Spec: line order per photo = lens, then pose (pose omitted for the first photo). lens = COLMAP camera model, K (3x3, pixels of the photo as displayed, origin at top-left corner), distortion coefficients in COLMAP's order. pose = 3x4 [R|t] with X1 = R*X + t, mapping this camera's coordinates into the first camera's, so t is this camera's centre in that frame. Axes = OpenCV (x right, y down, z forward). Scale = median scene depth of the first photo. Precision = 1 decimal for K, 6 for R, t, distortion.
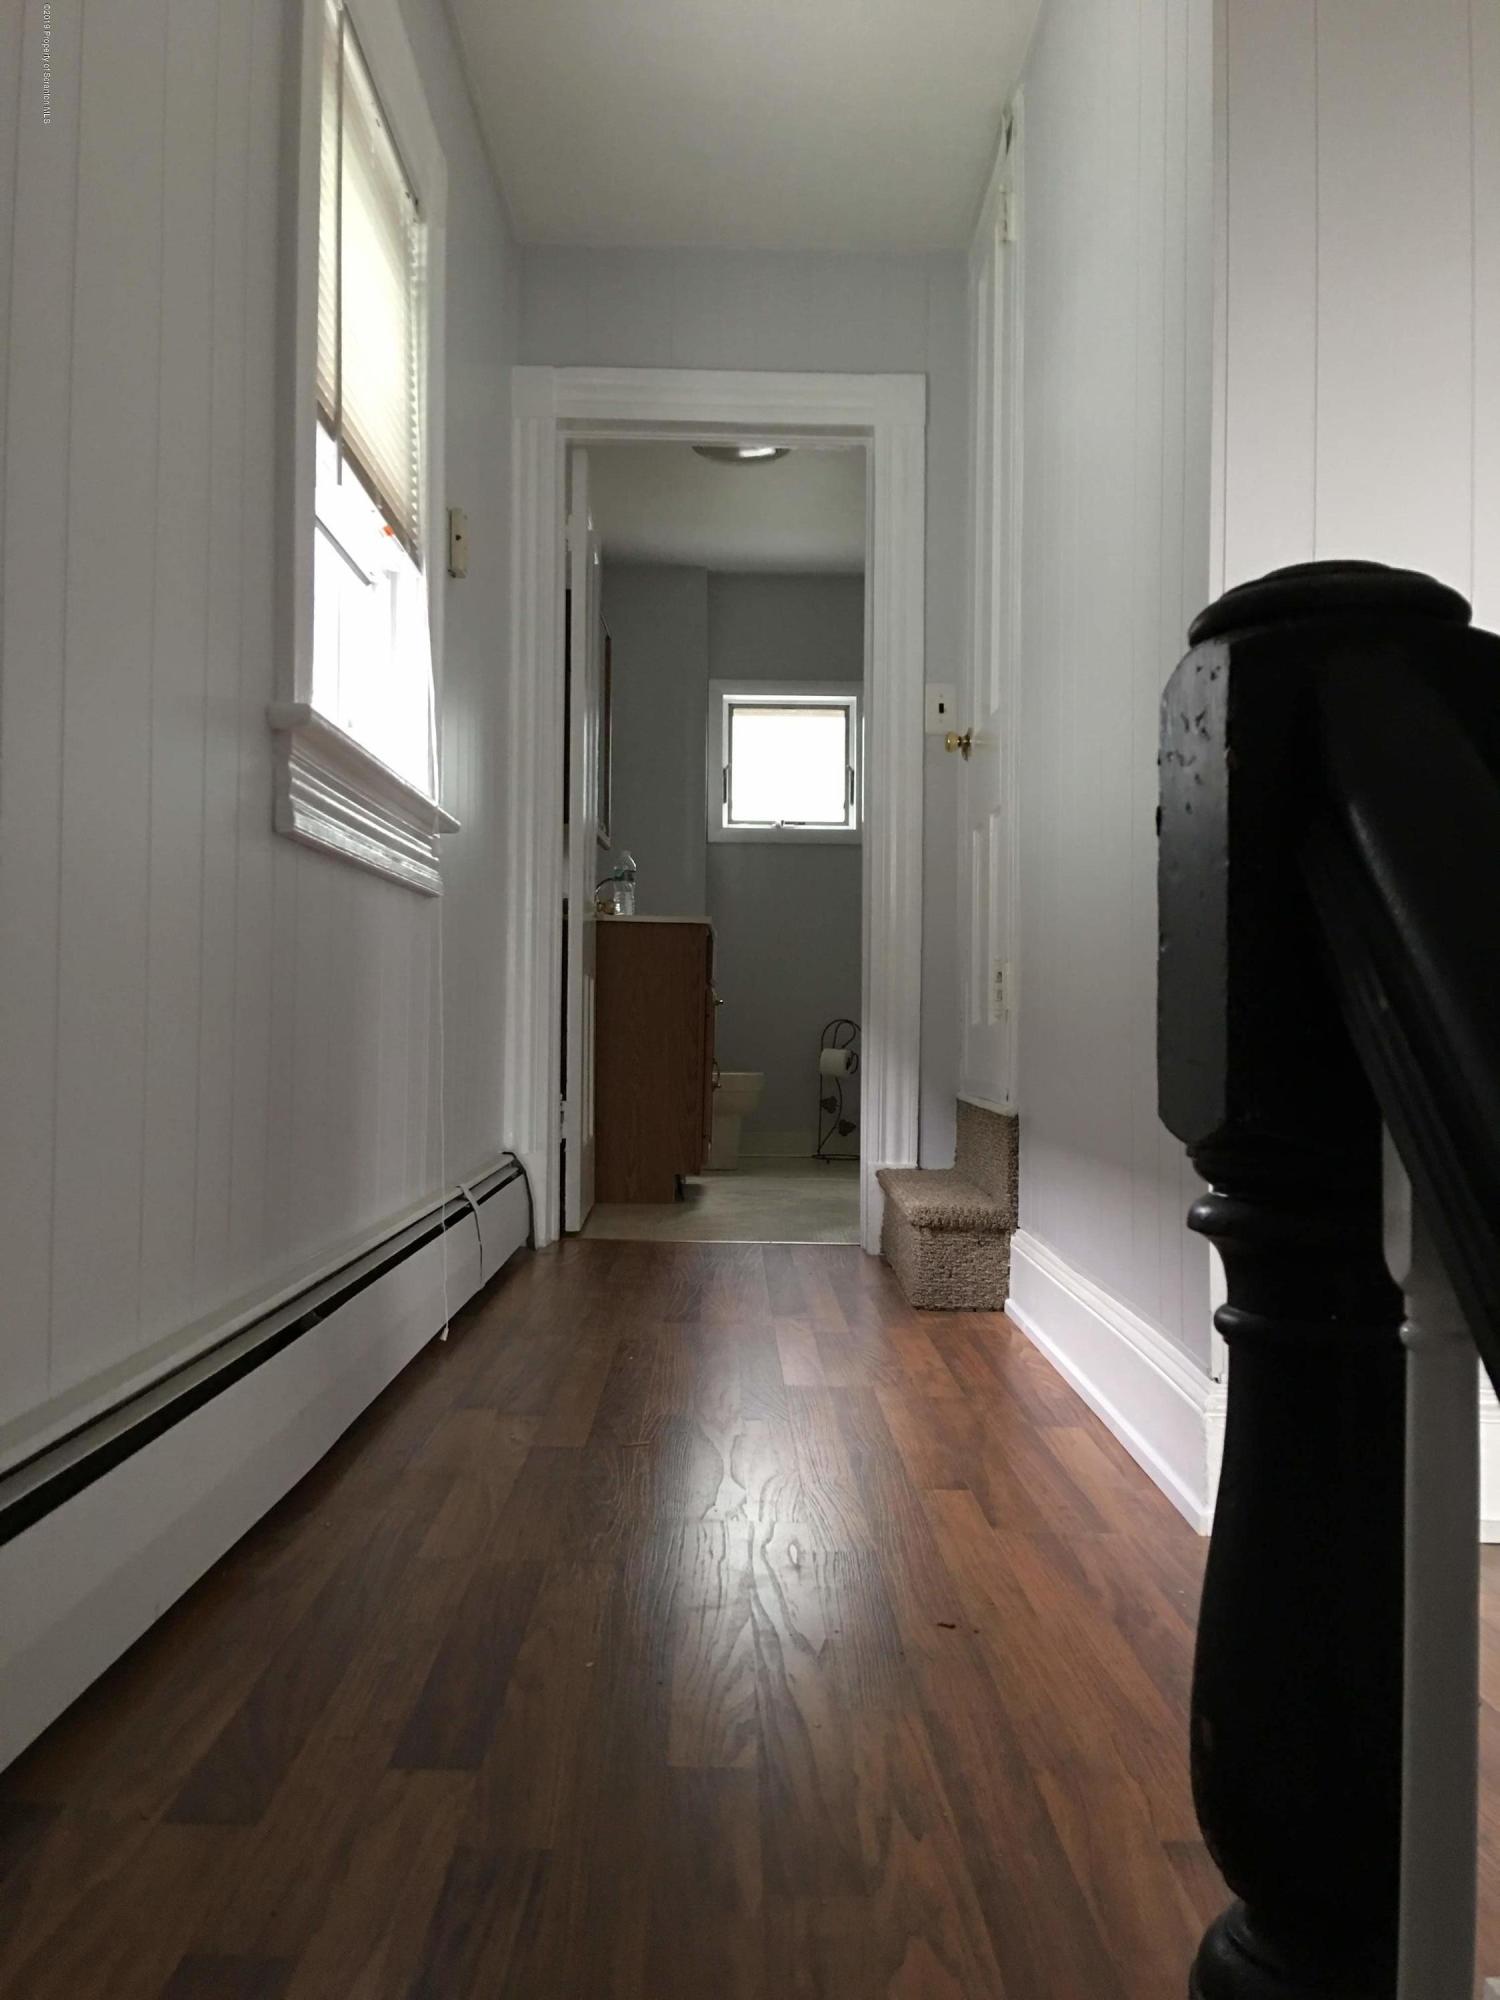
lens RADIAL K [[1707.9, 0, 750.0], [0, 1707.9, 1000.0], [0, 0, 1]] dist [0.149567, -0.211137]
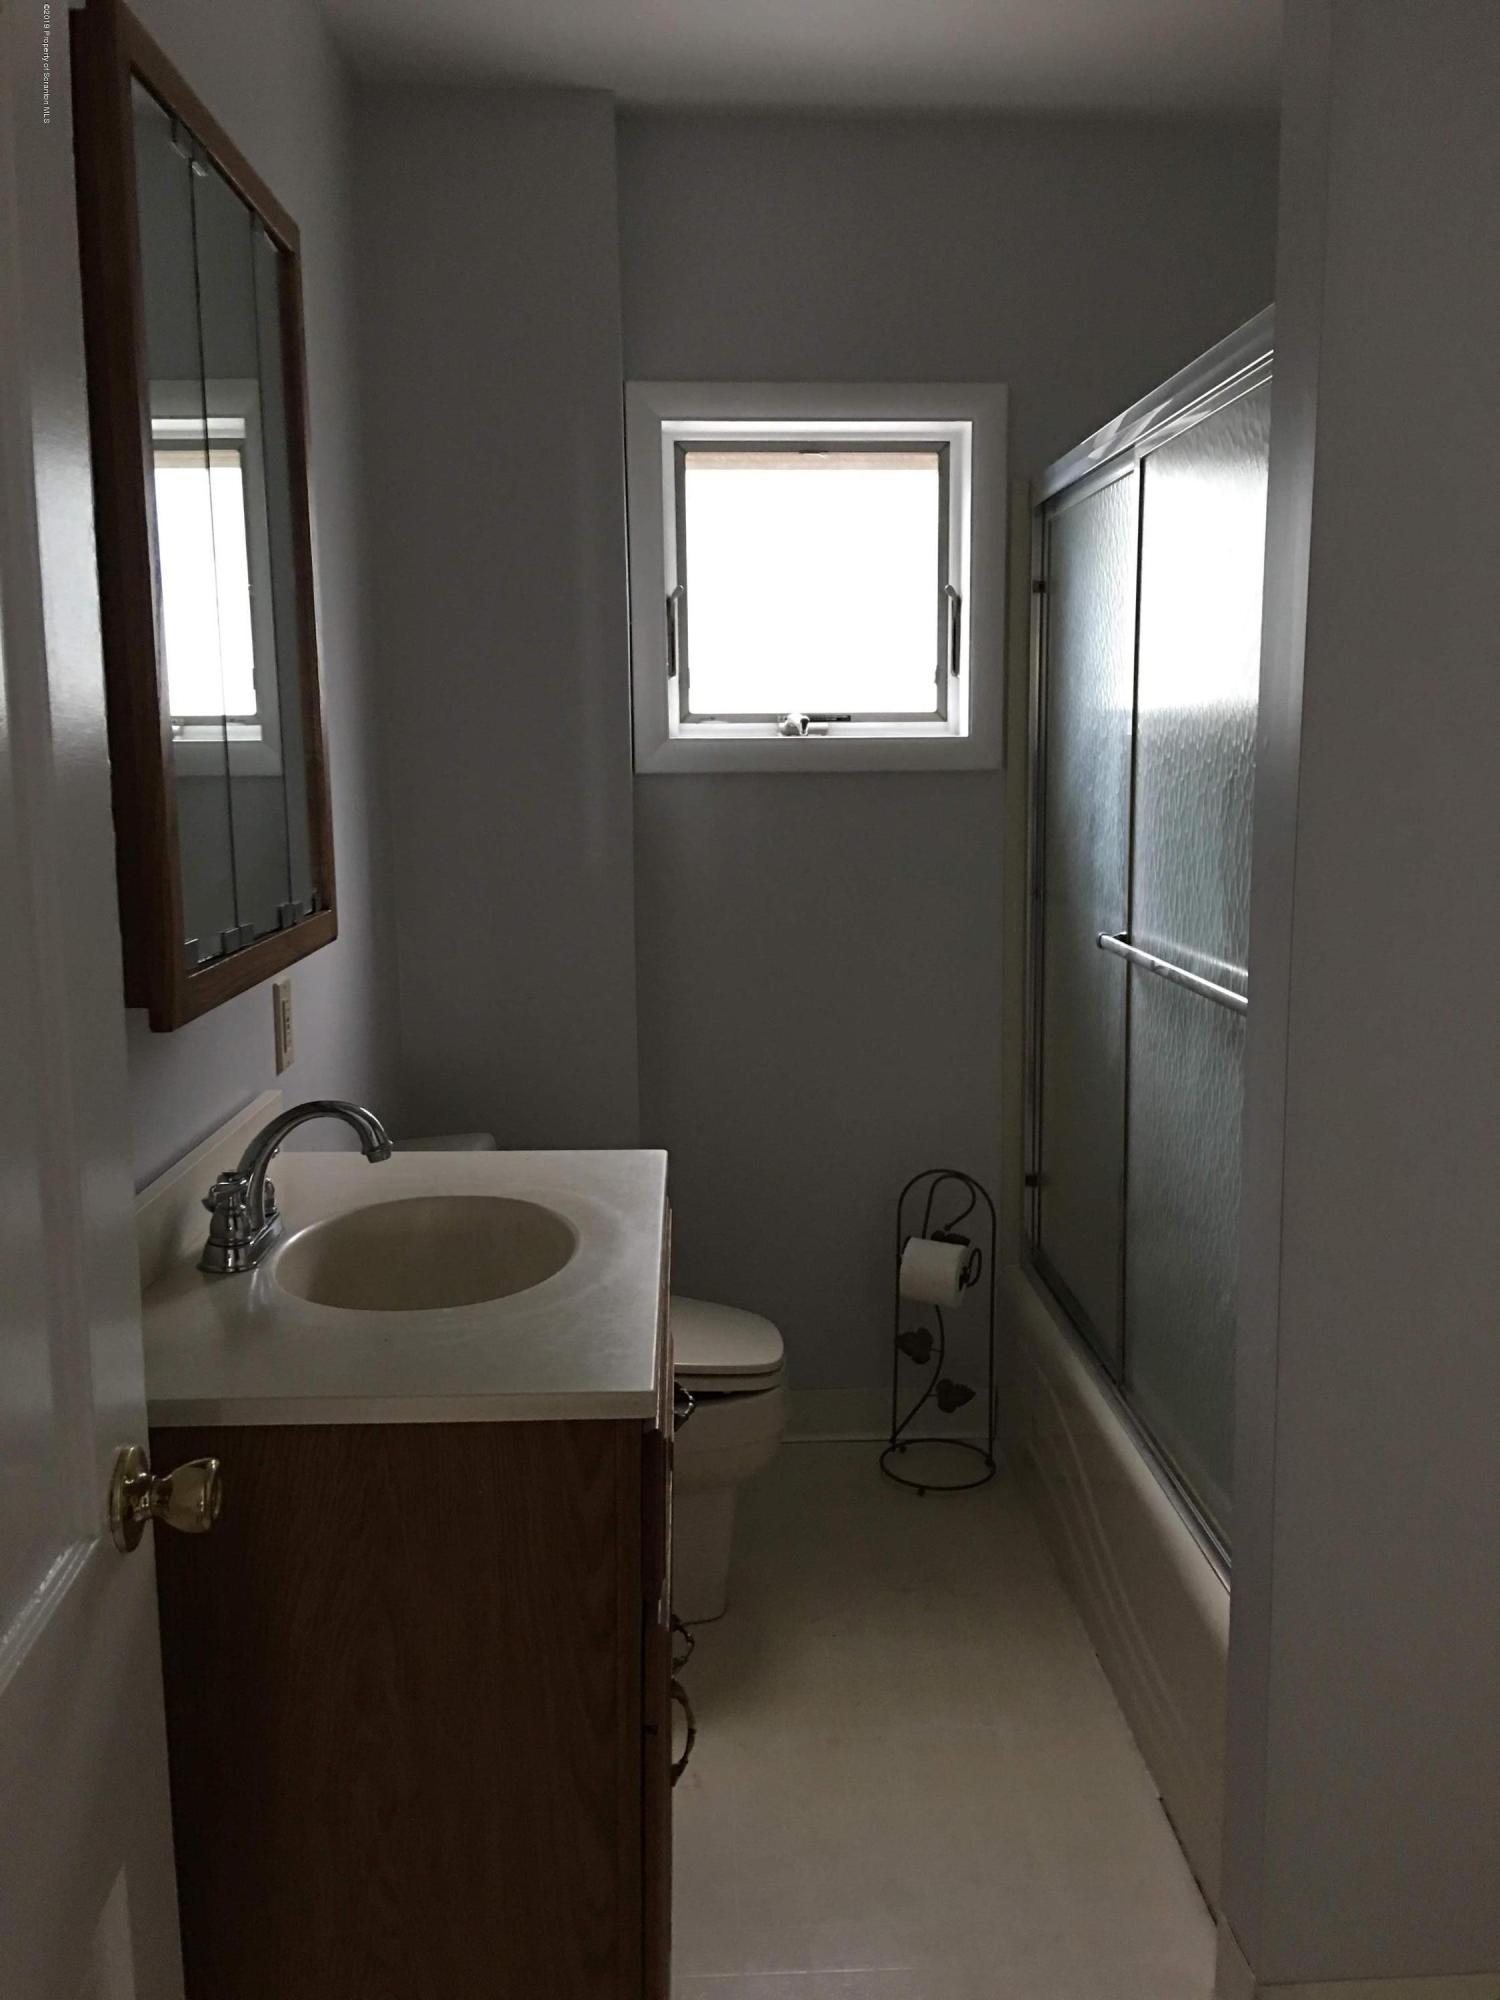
lens RADIAL K [[1707.9, 0, 750.0], [0, 1707.9, 1000.0], [0, 0, 1]] dist [0.149567, -0.211137]
pose [[0.999197, -0.022860, 0.032919, -0.011140], [0.017334, 0.987076, 0.159313, -0.102894], [-0.036136, -0.158615, 0.986679, 0.544607]]
